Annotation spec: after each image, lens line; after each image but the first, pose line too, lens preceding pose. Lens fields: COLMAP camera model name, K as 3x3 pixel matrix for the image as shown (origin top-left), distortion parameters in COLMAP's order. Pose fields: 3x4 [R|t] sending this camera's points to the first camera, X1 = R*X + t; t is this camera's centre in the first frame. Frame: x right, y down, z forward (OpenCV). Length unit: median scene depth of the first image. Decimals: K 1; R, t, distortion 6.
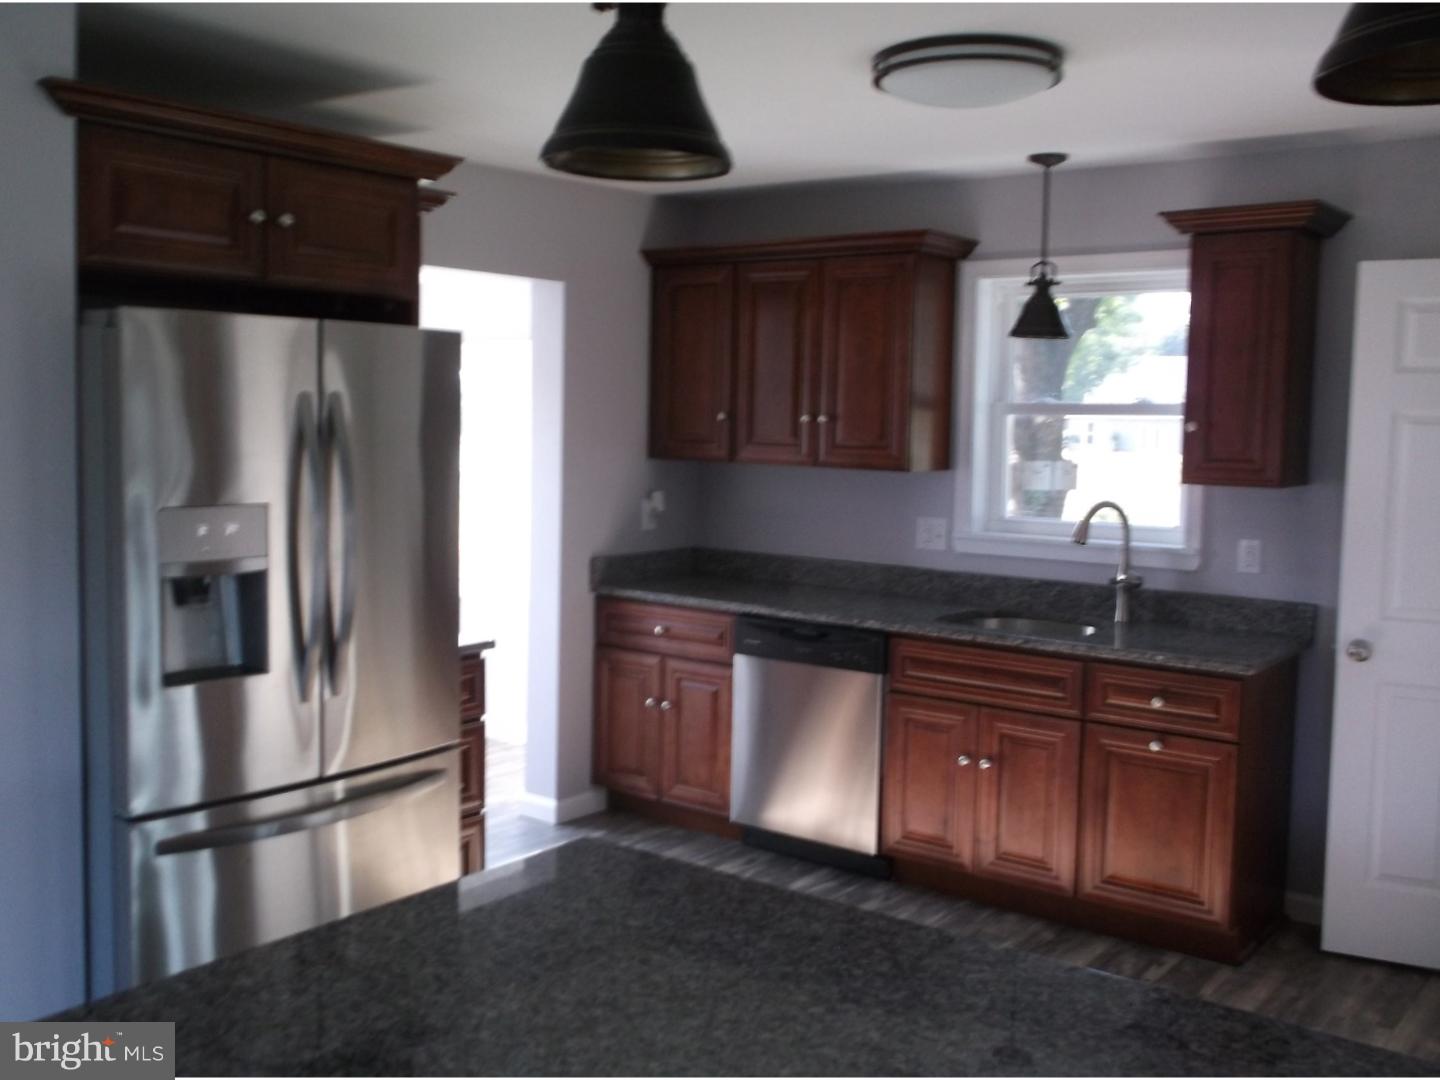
lens RADIAL K [[1359.7, 0, 720.0], [0, 1359.7, 540.0], [0, 0, 1]] dist [-0.021229, 0.009699]
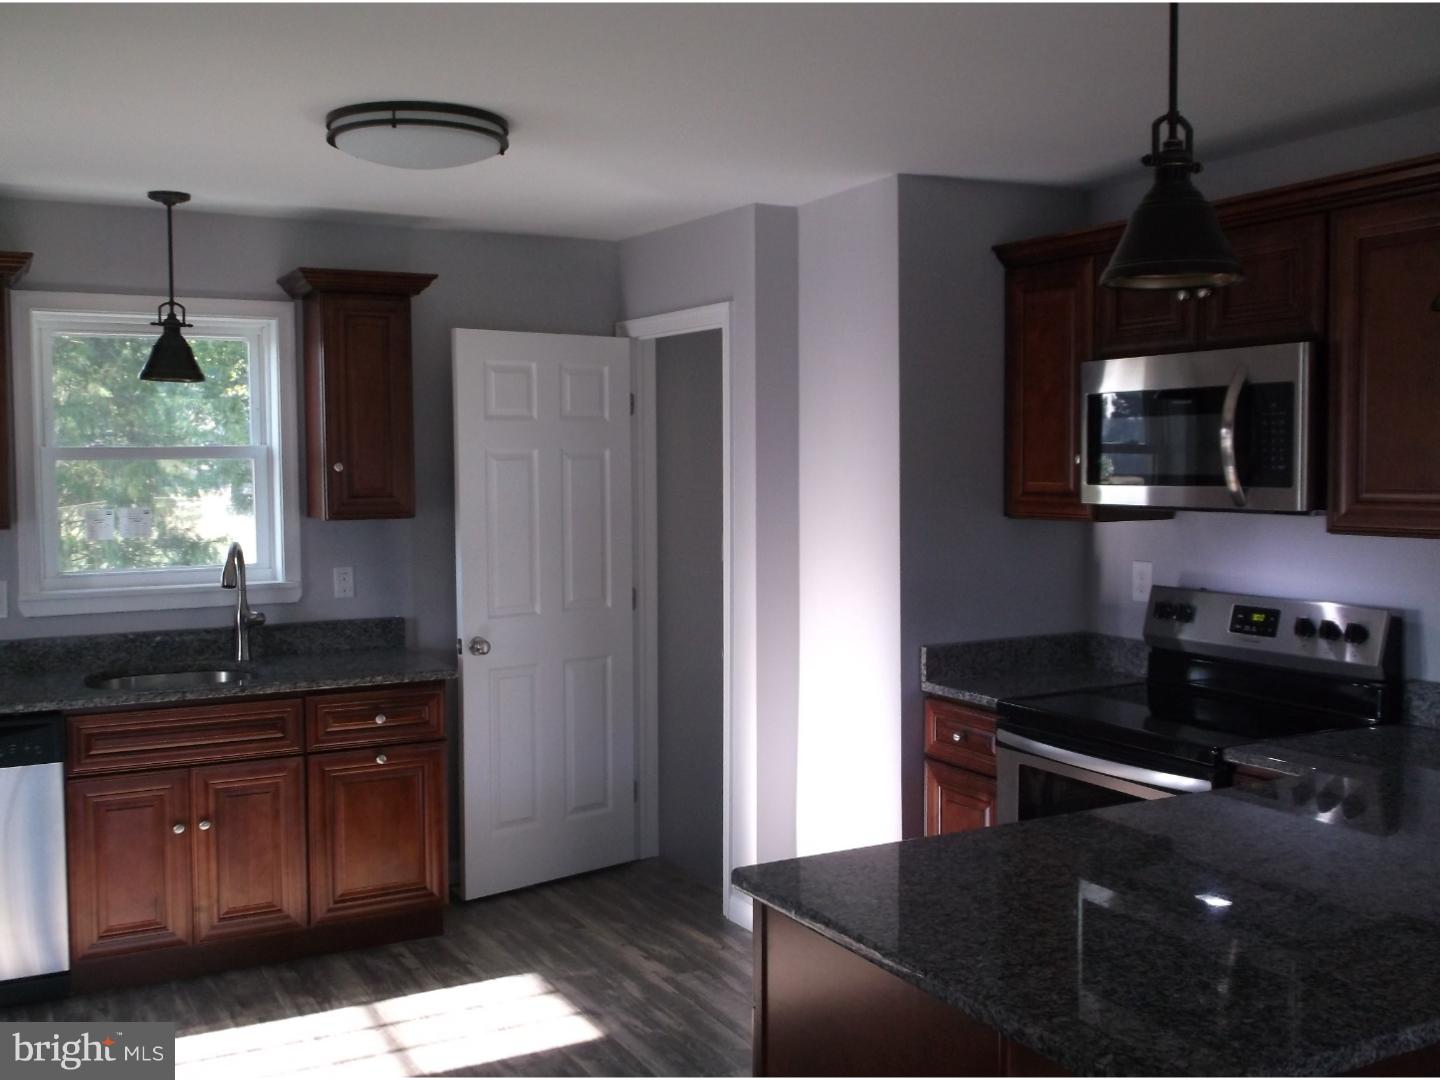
lens RADIAL K [[1376.9, 0, 647.4], [0, 1376.9, 540.5], [0, 0, 1]] dist [-0.038007, -0.013762]
pose [[0.422661, -0.071335, 0.903476, -0.525298], [0.094613, 0.994923, 0.034294, -0.037775], [-0.901336, 0.070986, 0.427265, 0.294947]]
